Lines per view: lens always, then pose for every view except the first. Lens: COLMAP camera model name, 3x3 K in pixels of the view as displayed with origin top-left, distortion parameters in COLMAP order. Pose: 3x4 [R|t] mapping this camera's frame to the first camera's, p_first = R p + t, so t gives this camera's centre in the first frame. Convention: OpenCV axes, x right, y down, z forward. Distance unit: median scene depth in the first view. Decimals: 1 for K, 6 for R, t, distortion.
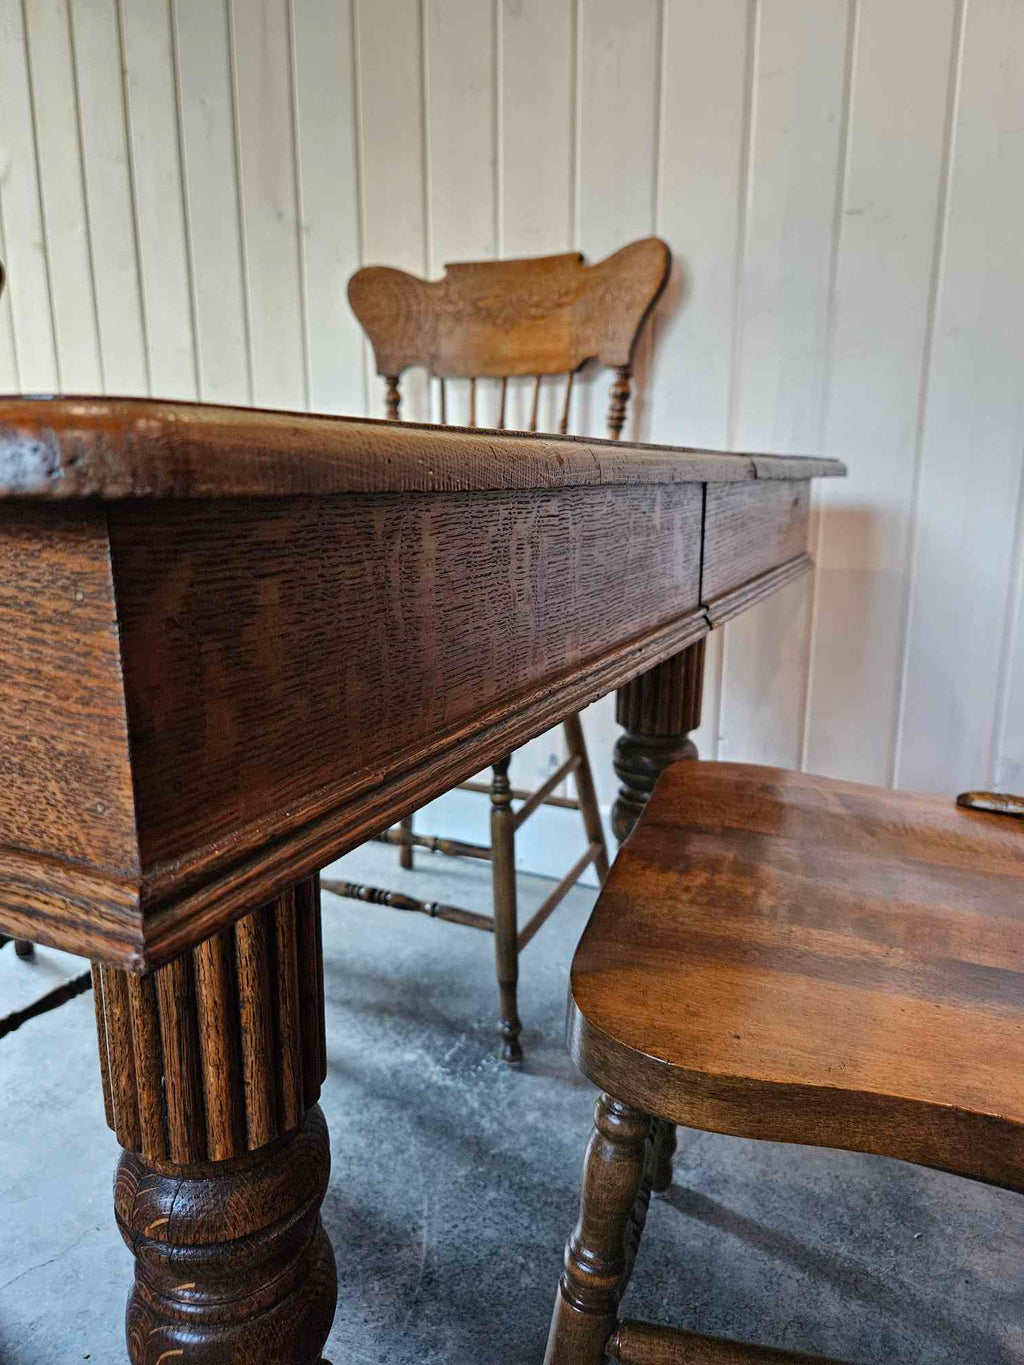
lens RADIAL K [[928.1, 0, 515.6], [0, 928.1, 662.7], [0, 0, 1]] dist [0.040372, -0.040543]
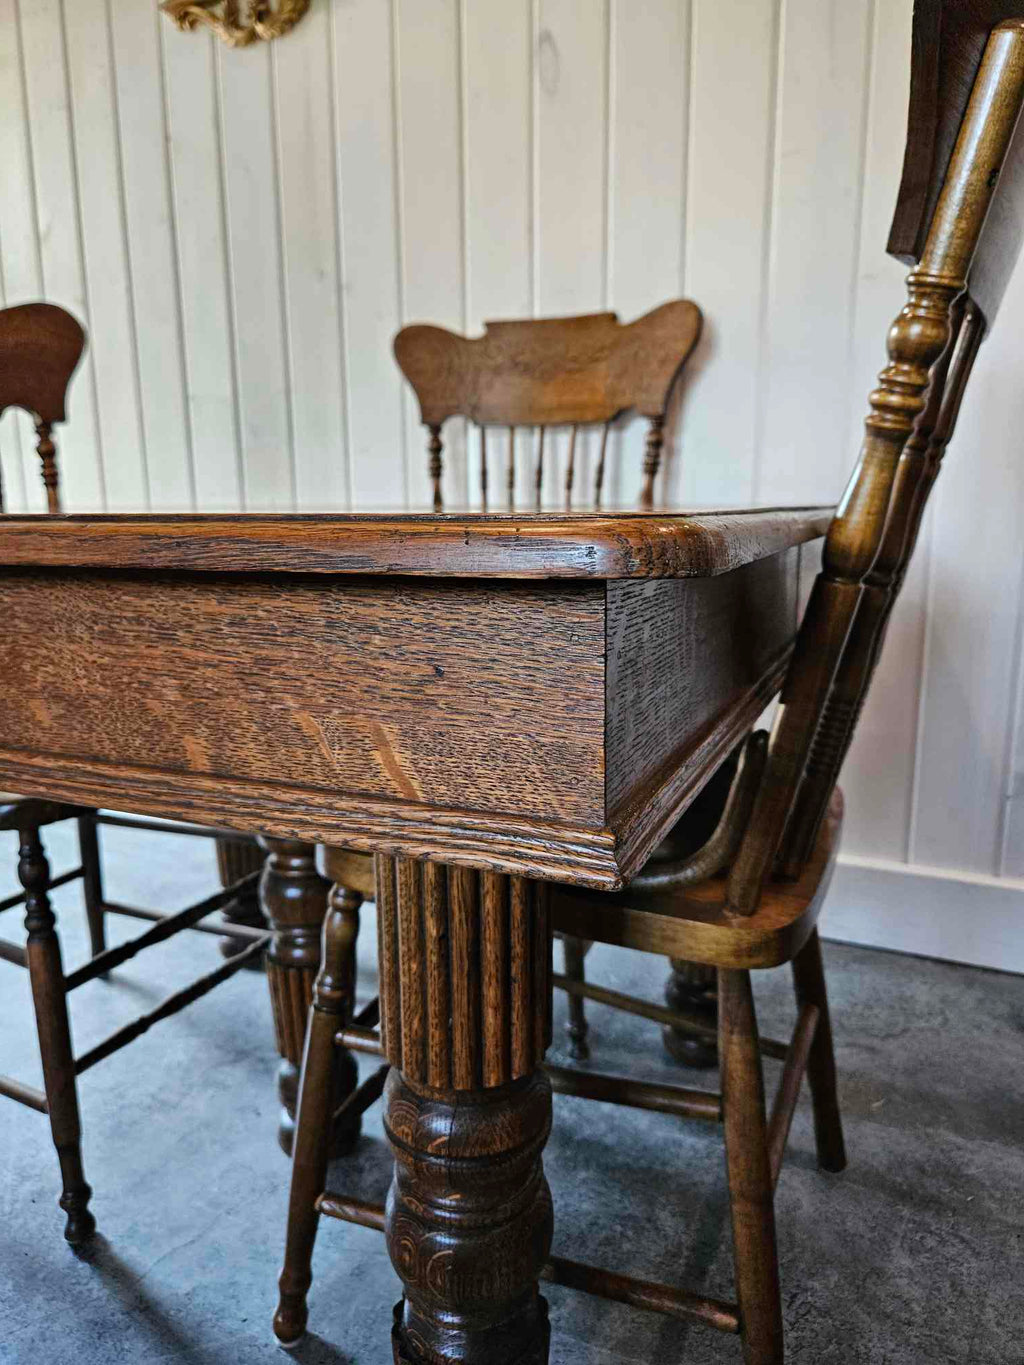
lens RADIAL K [[928.1, 0, 500.1], [0, 928.1, 675.3], [0, 0, 1]] dist [0.040372, -0.040543]
pose [[0.999666, -0.014469, 0.021395, -0.136093], [0.014900, 0.999687, -0.020118, 0.003756], [-0.021097, 0.020430, 0.999569, -0.106443]]
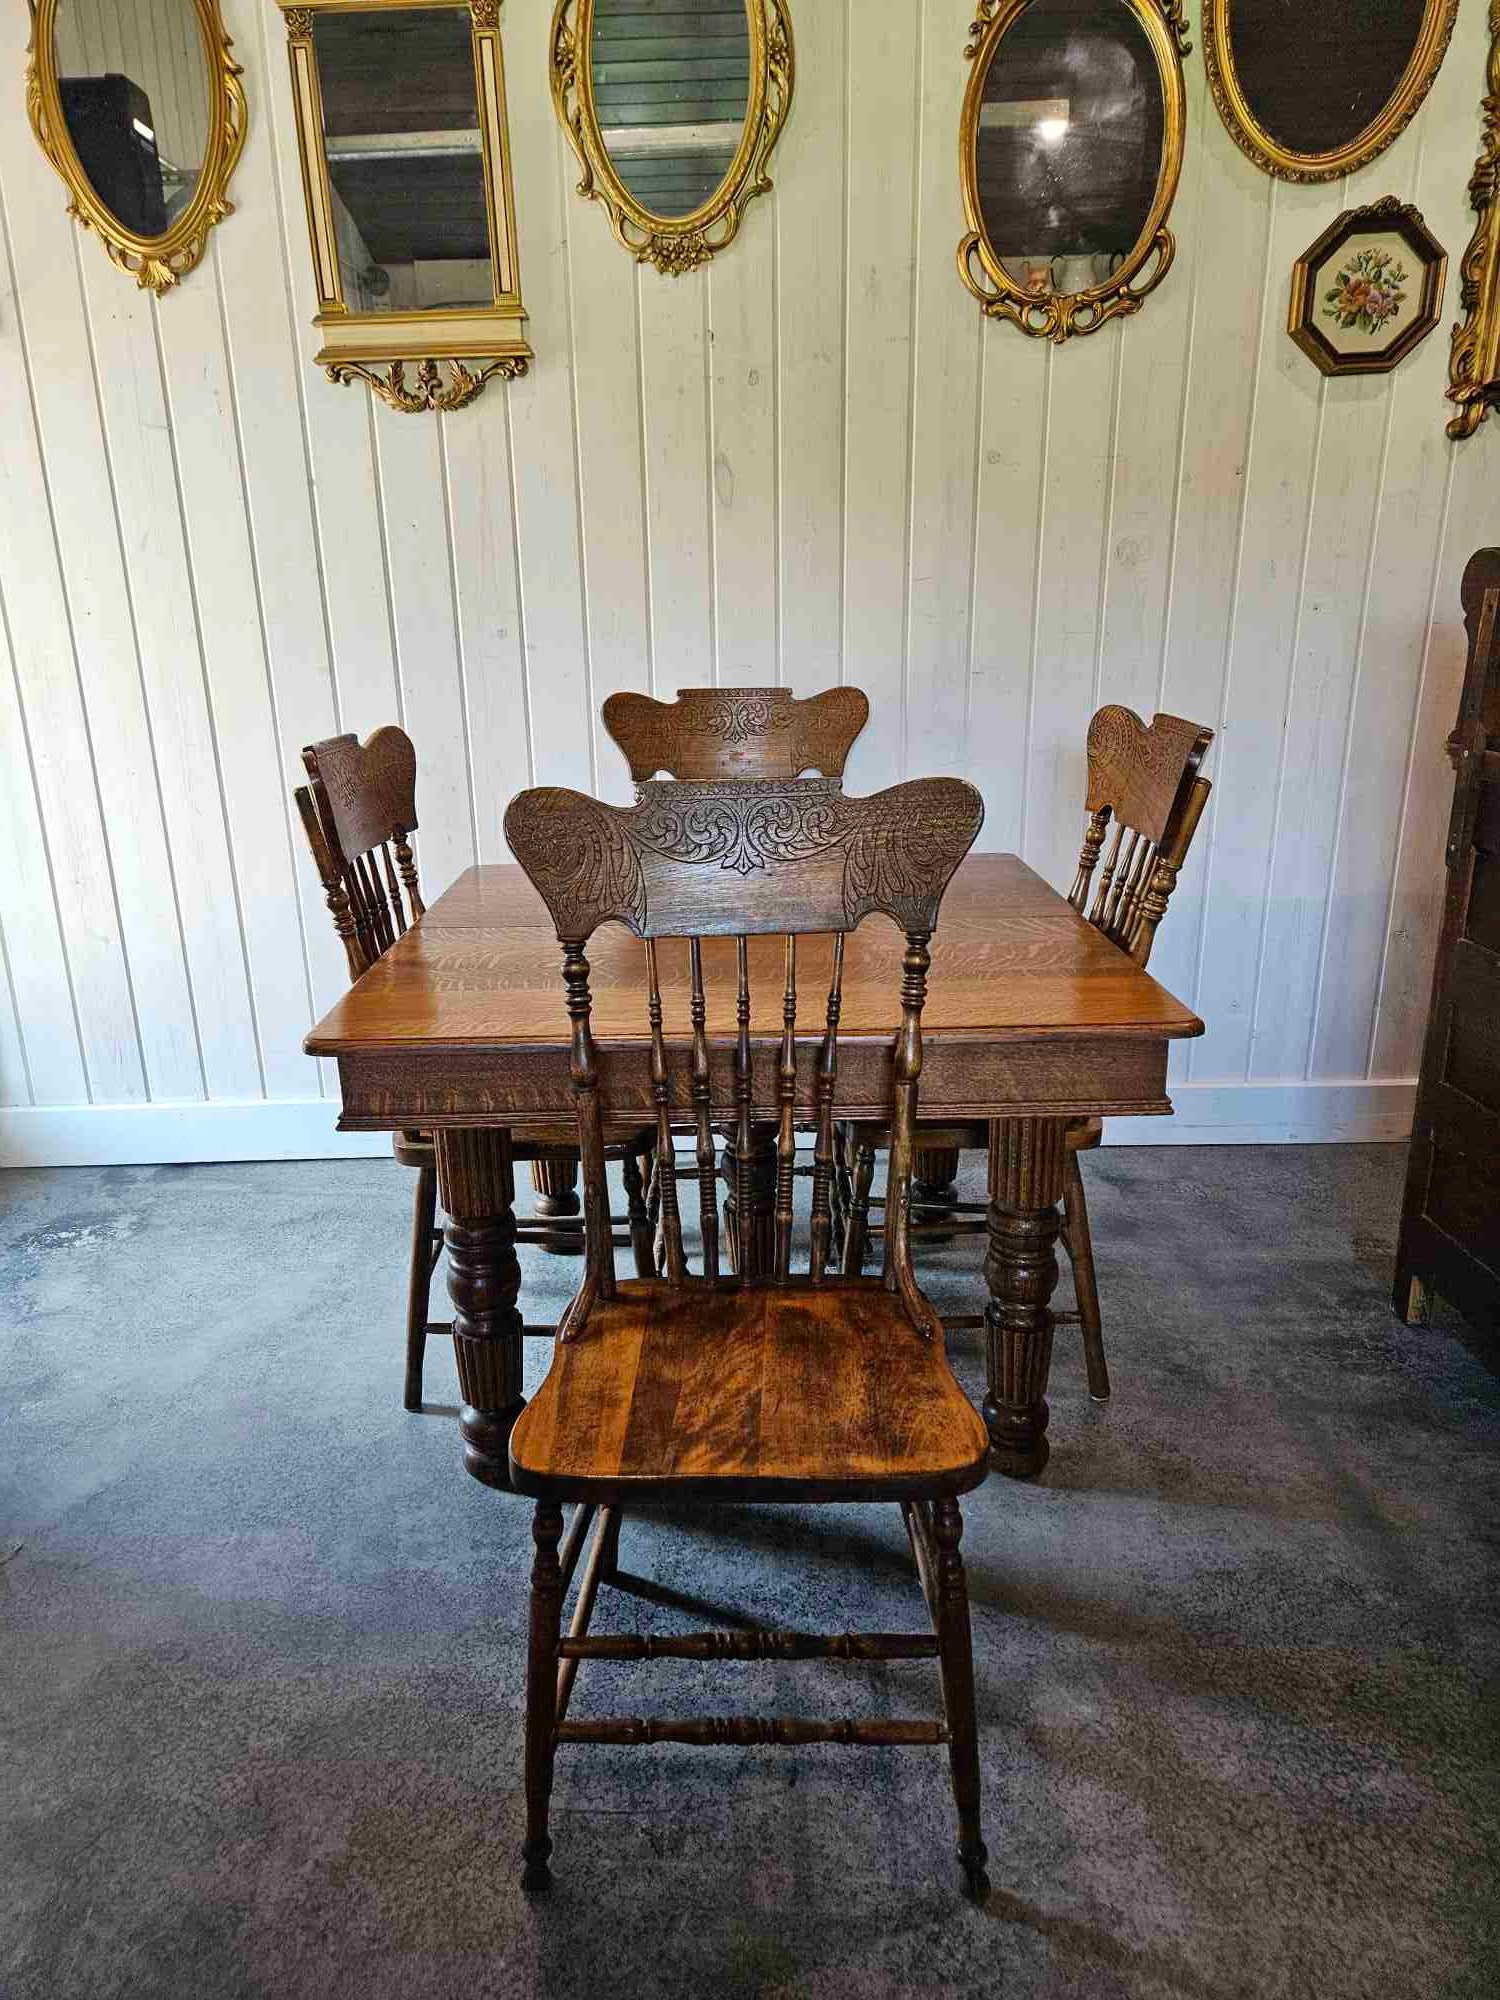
lens RADIAL K [[1332.7, 0, 719.6], [0, 1332.7, 987.6], [0, 0, 1]] dist [0.059682, -0.051651]
pose [[0.902933, -0.145013, 0.404577, -1.284304], [0.112168, 0.988244, 0.103881, -0.329549], [-0.414885, -0.048417, 0.908585, -1.090555]]
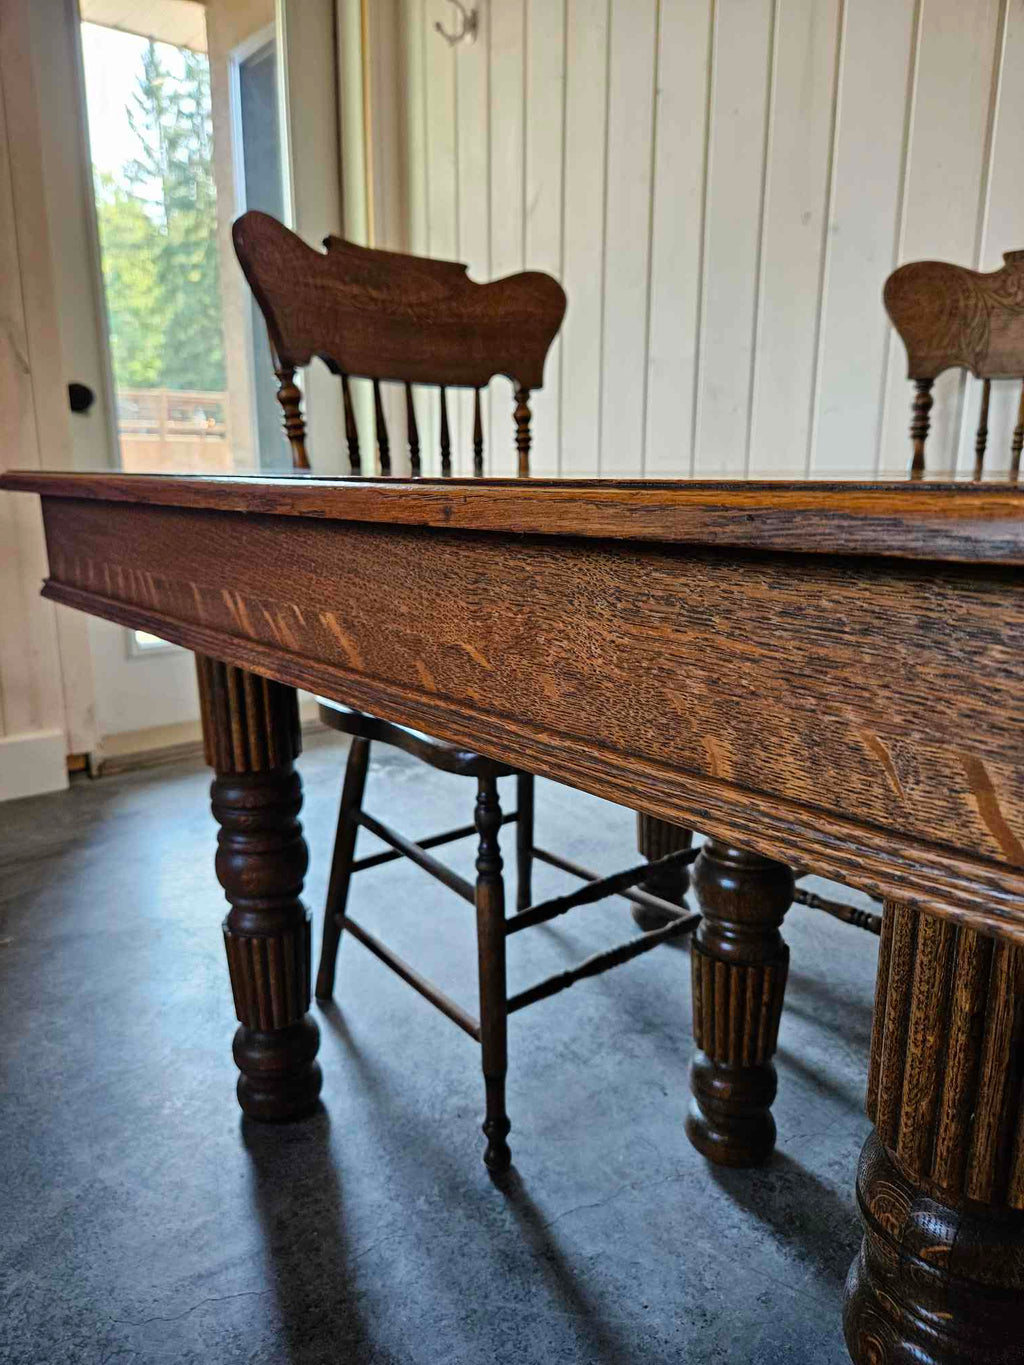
lens RADIAL K [[928.1, 0, 496.2], [0, 928.1, 681.5], [0, 0, 1]] dist [0.040372, -0.040543]
pose [[0.913188, 0.088867, -0.397731, -0.200148], [-0.080781, 0.996042, 0.037078, -0.007537], [0.399452, -0.001730, 0.916752, -0.054774]]
